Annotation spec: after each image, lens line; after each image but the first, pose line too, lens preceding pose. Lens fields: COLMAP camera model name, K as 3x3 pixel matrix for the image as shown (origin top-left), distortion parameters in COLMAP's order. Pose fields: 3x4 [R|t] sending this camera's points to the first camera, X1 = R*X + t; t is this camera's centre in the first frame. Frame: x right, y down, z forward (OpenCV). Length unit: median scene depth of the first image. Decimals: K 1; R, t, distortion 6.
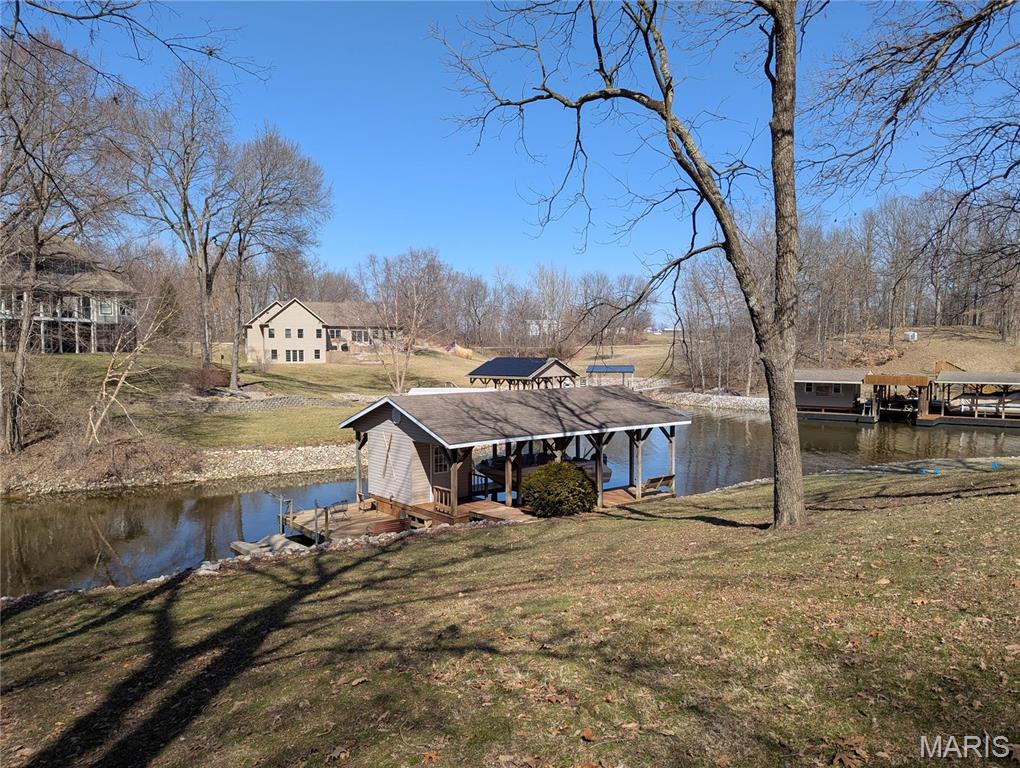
lens RADIAL K [[716.0, 0, 510.0], [0, 716.0, 384.0], [0, 0, 1]] dist [0.056076, -0.050662]
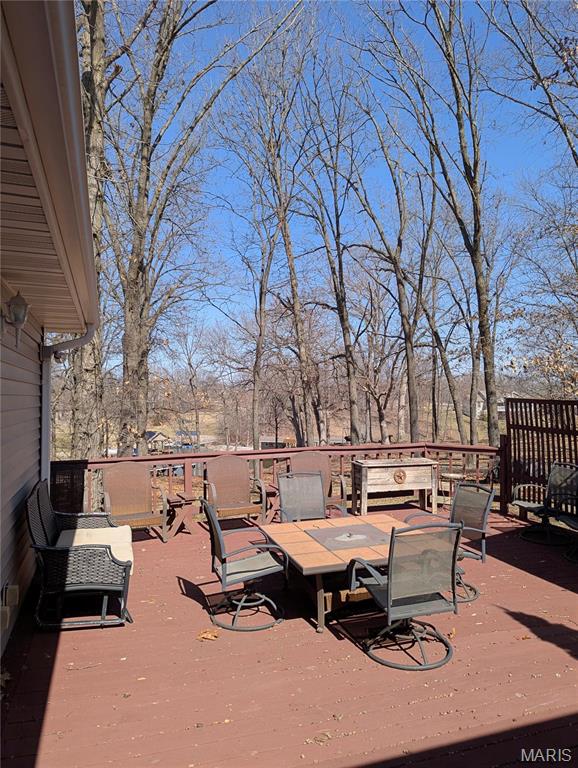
lens RADIAL K [[539.1, 0, 287.3], [0, 539.1, 373.9], [0, 0, 1]] dist [0.056076, -0.050662]
pose [[0.954732, 0.016753, 0.296995, -0.155190], [0.011919, 0.995457, -0.094466, -0.139641], [-0.297228, 0.093730, 0.950195, -1.853085]]
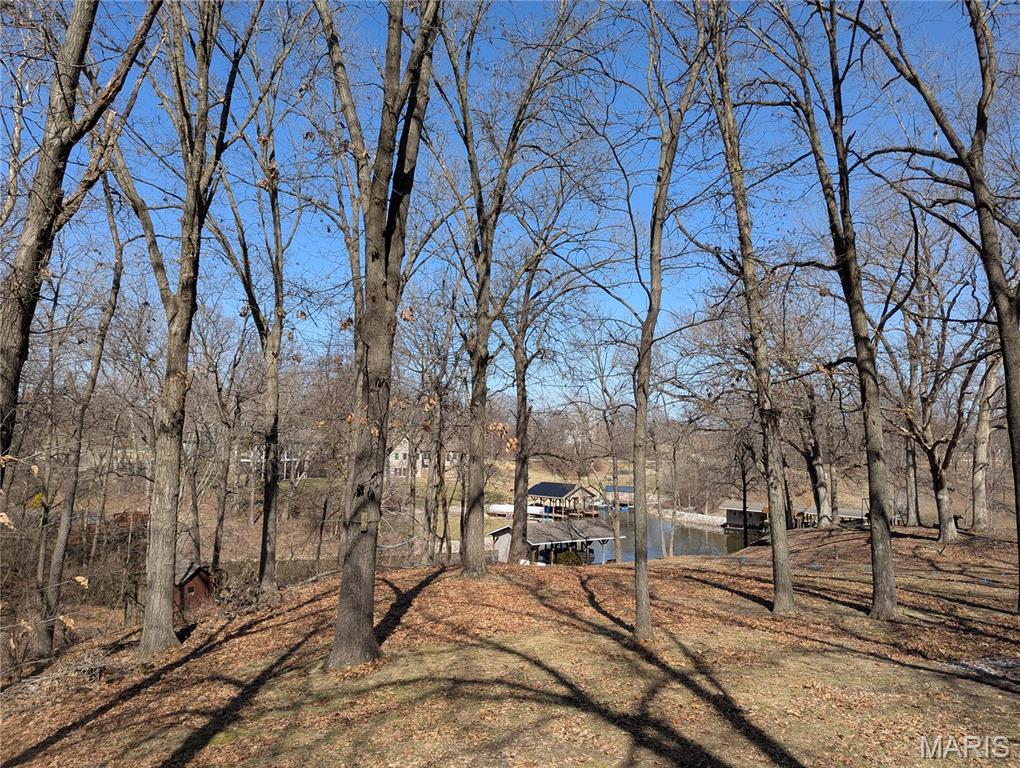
lens RADIAL K [[716.0, 0, 510.0], [0, 716.0, 384.0], [0, 0, 1]] dist [0.056076, -0.050662]
pose [[0.998181, 0.023038, -0.055717, -0.020924], [-0.029848, 0.991750, -0.124661, -0.154370], [0.052385, 0.126097, 0.990634, -1.580167]]
